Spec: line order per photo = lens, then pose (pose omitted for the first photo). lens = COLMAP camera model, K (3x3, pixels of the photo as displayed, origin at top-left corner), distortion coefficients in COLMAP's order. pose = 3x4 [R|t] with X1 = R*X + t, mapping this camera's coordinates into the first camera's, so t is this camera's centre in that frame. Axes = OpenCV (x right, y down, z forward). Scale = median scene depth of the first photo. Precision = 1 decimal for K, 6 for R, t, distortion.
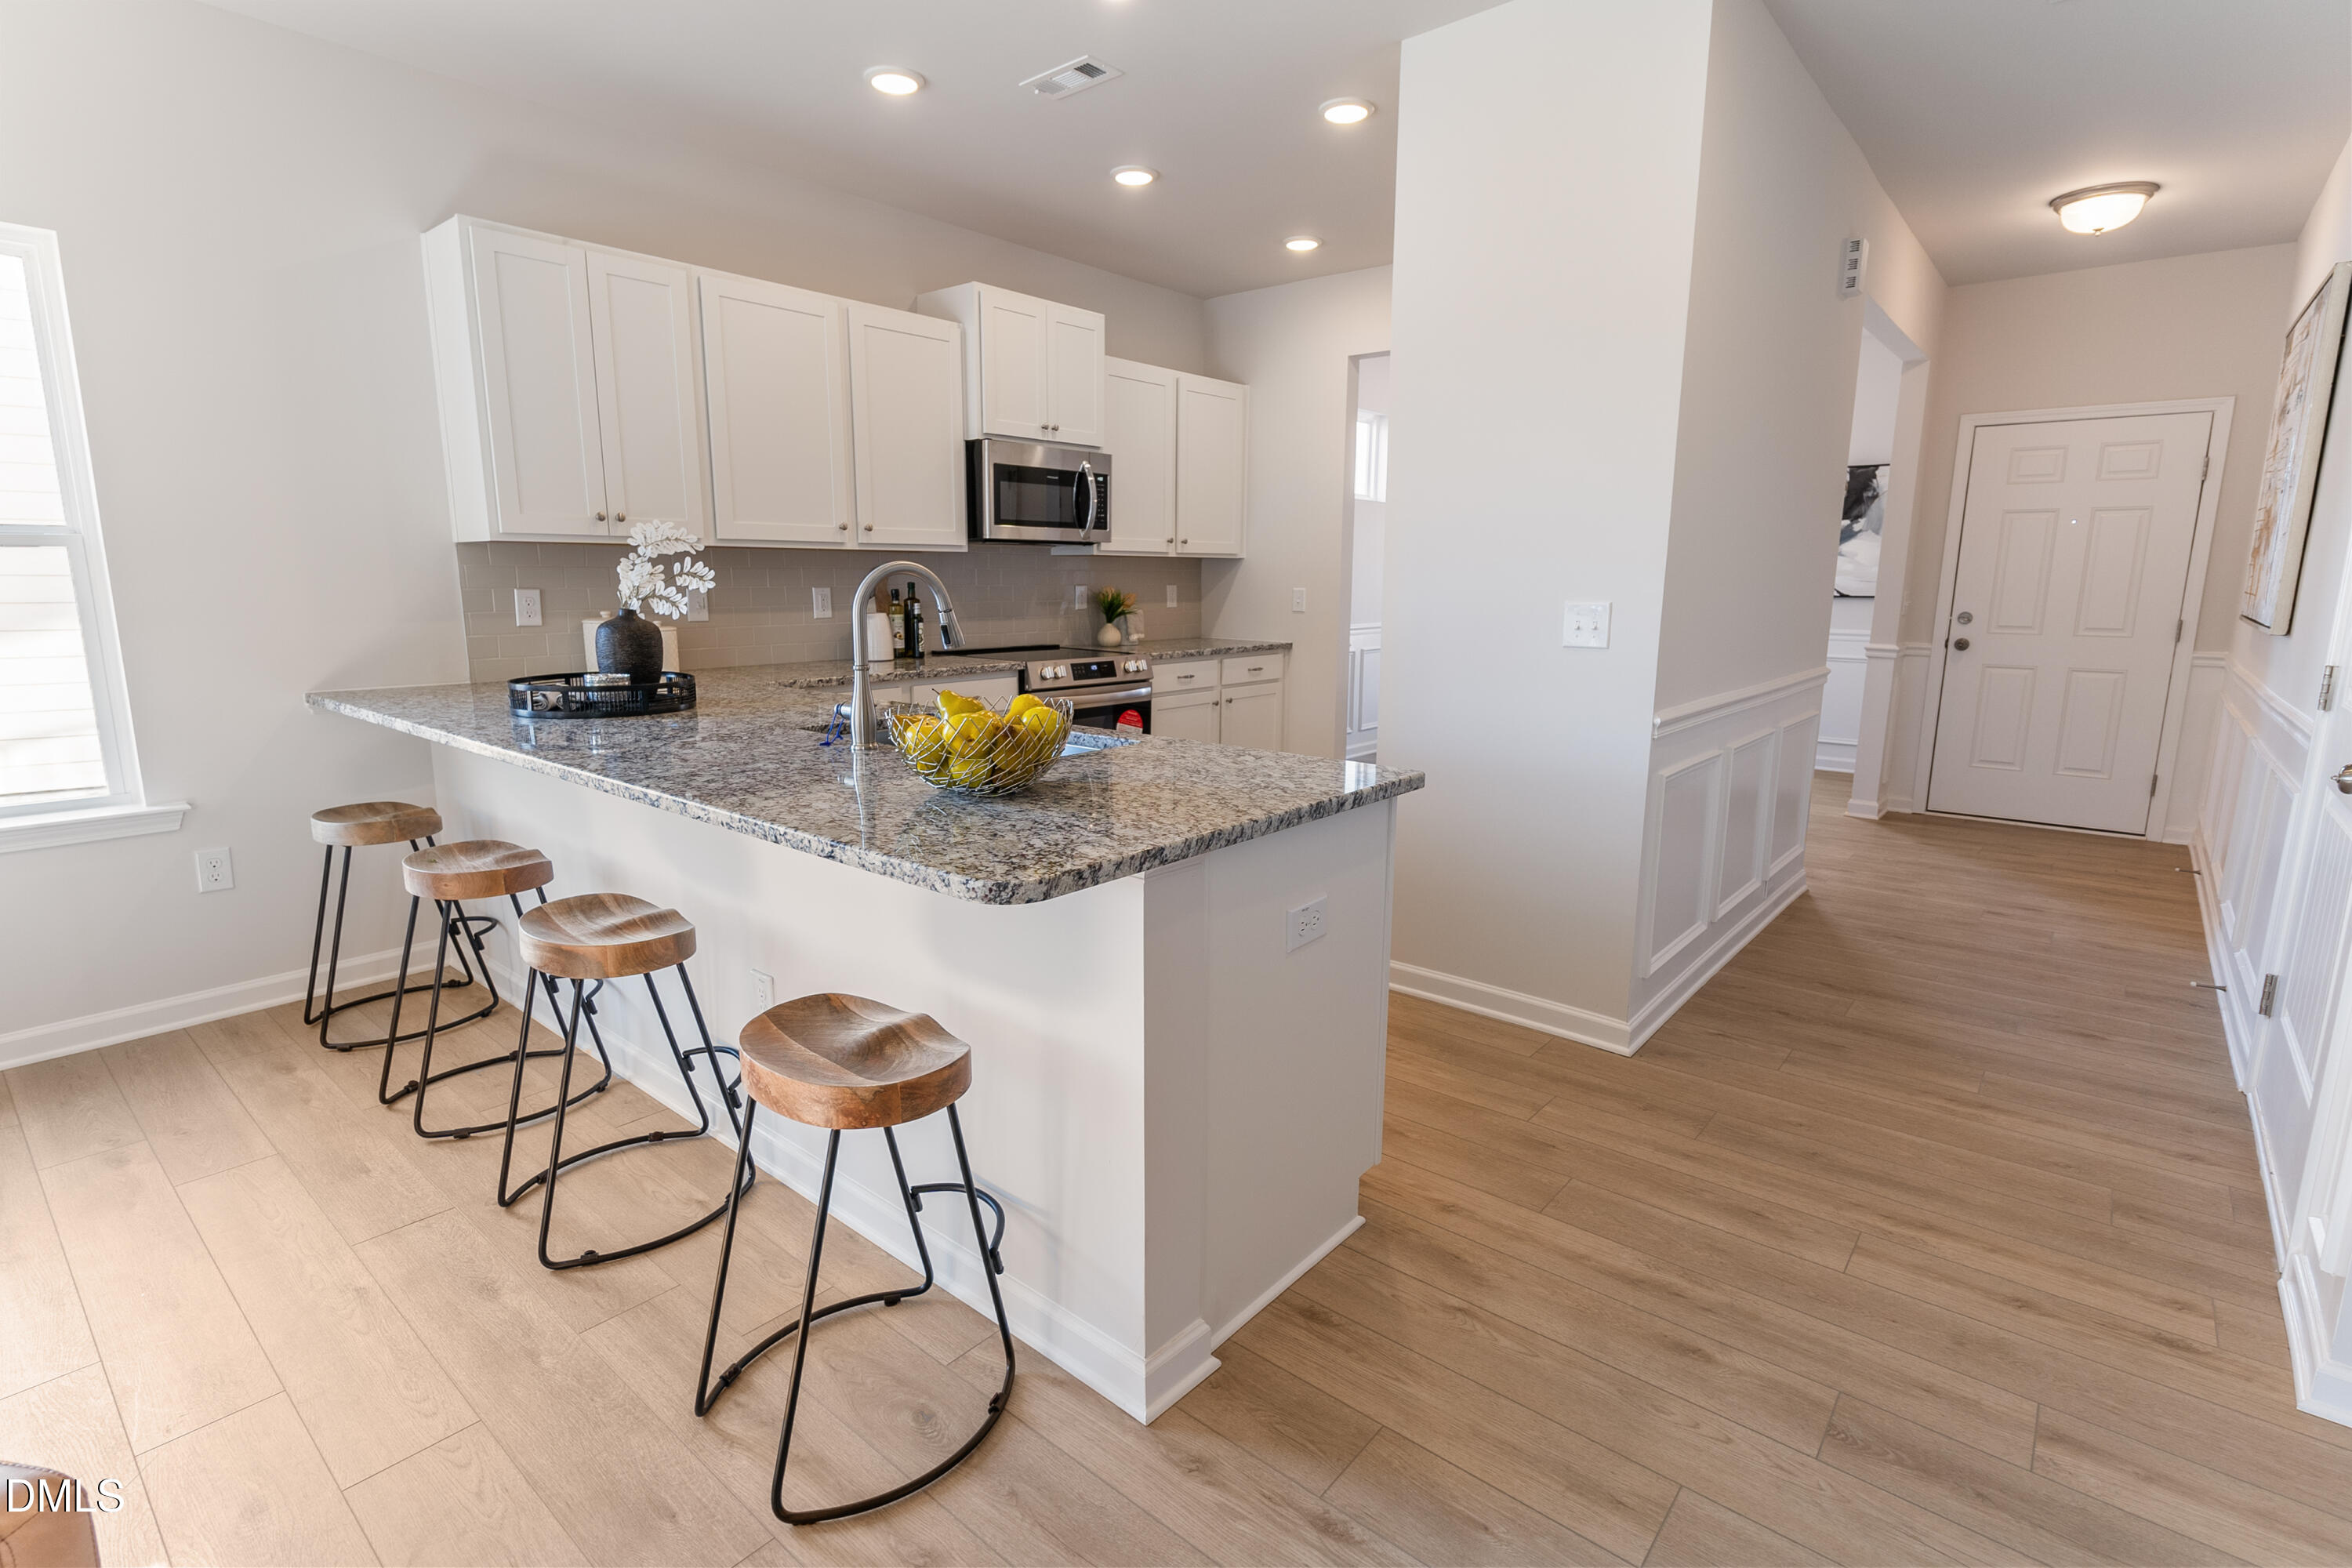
lens RADIAL K [[1140.2, 0, 1157.7], [0, 1140.2, 780.2], [0, 0, 1]] dist [-0.000265, 0.000079]
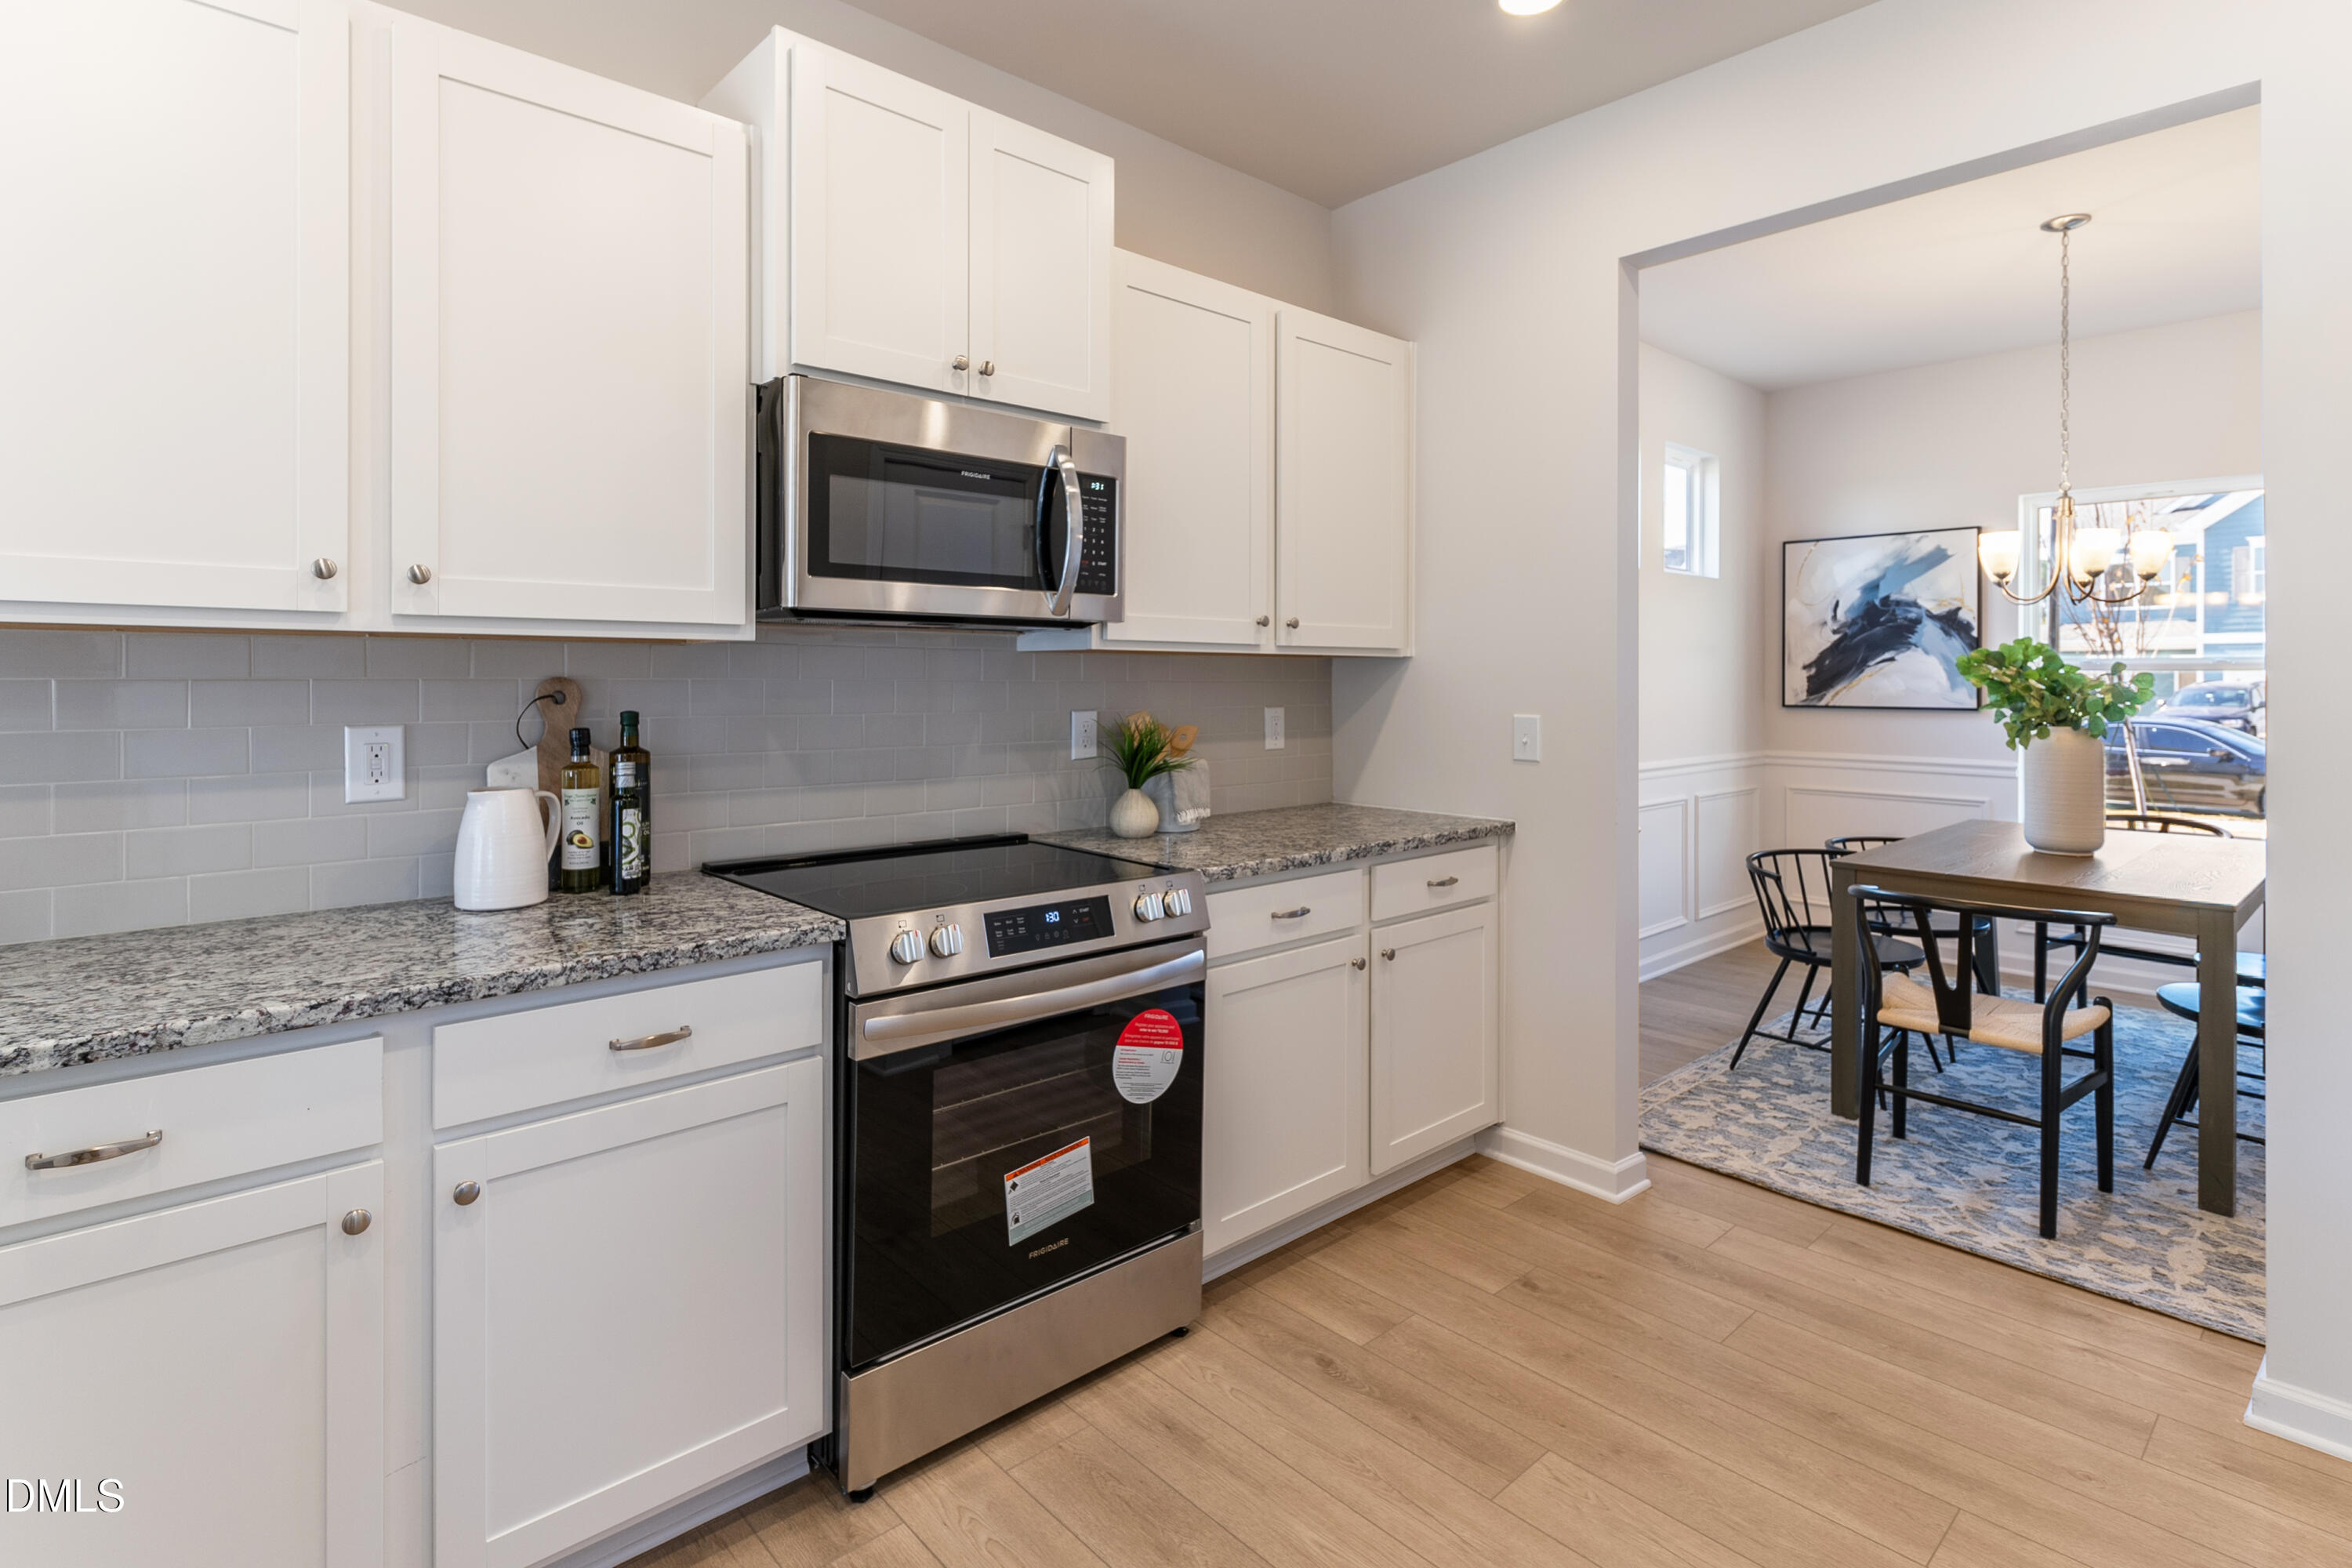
lens RADIAL K [[1140.2, 0, 1186.4], [0, 1140.2, 663.5], [0, 0, 1]] dist [-0.000265, 0.000079]
pose [[0.994028, -0.004819, -0.109018, 0.035000], [-0.016212, 0.981415, -0.191210, -0.105588], [0.107913, 0.191836, 0.975476, 0.563113]]
